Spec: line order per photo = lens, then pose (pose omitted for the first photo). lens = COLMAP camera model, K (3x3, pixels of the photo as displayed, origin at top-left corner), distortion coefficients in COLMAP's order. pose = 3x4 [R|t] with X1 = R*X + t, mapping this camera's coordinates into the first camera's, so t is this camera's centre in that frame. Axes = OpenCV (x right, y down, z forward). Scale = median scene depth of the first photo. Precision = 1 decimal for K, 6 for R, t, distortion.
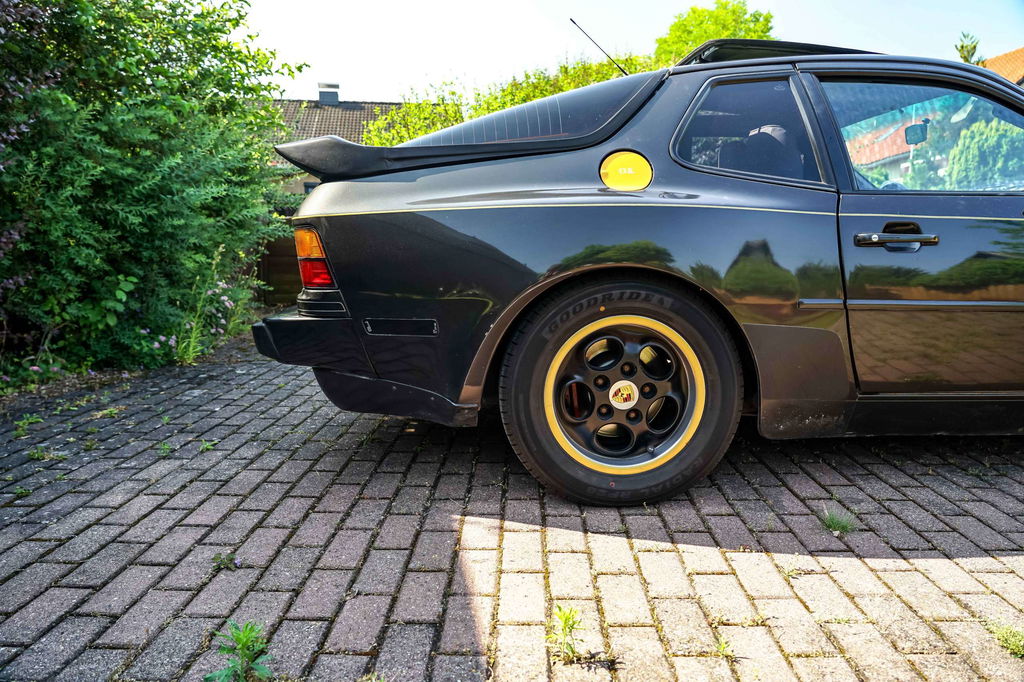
lens RADIAL K [[683.6, 0, 512.4], [0, 683.6, 349.2], [0, 0, 1]] dist [-0.010406, -0.001787]
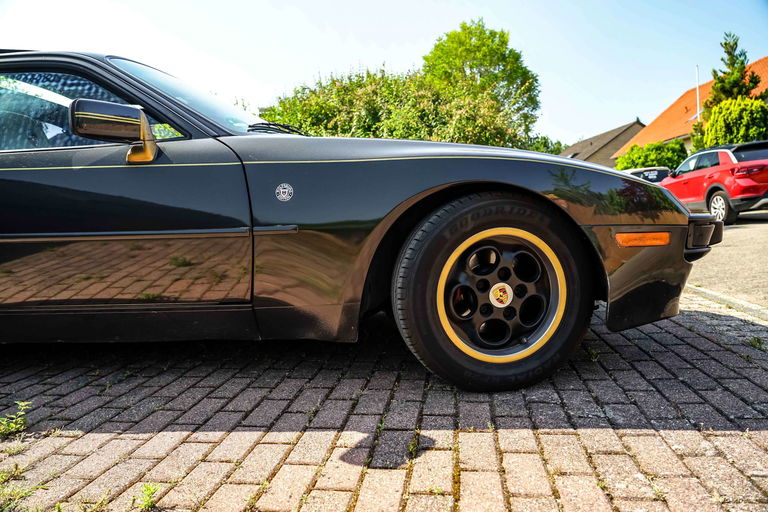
lens RADIAL K [[512.2, 0, 386.7], [0, 512.2, 257.3], [0, 0, 1]] dist [-0.020634, 0.008015]
pose [[0.988241, -0.028018, -0.150313, 1.436614], [0.016691, 0.996961, -0.076095, 0.054402], [0.151988, 0.072691, 0.985706, 0.163909]]
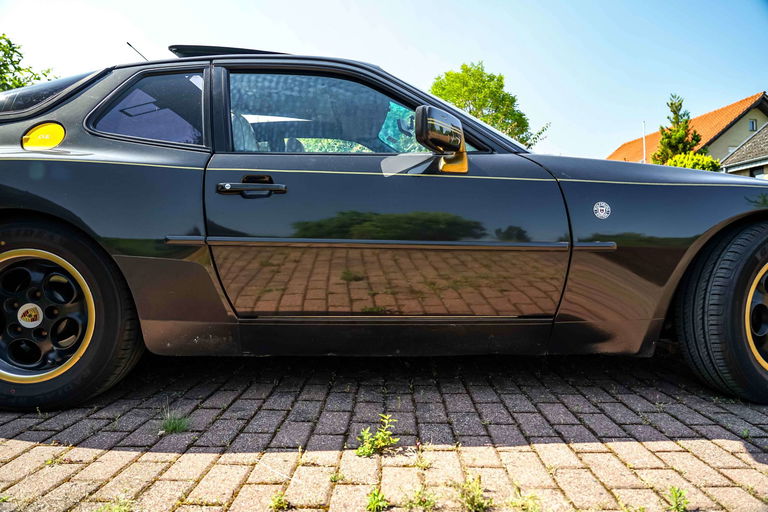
lens RADIAL K [[512.7, 0, 384.3], [0, 512.7, 262.1], [0, 0, 1]] dist [-0.010406, -0.001787]
pose [[0.999915, 0.002341, -0.012816, 0.770292], [-0.003987, 0.991511, -0.129963, 0.084675], [0.012403, 0.130003, 0.991436, 0.099016]]
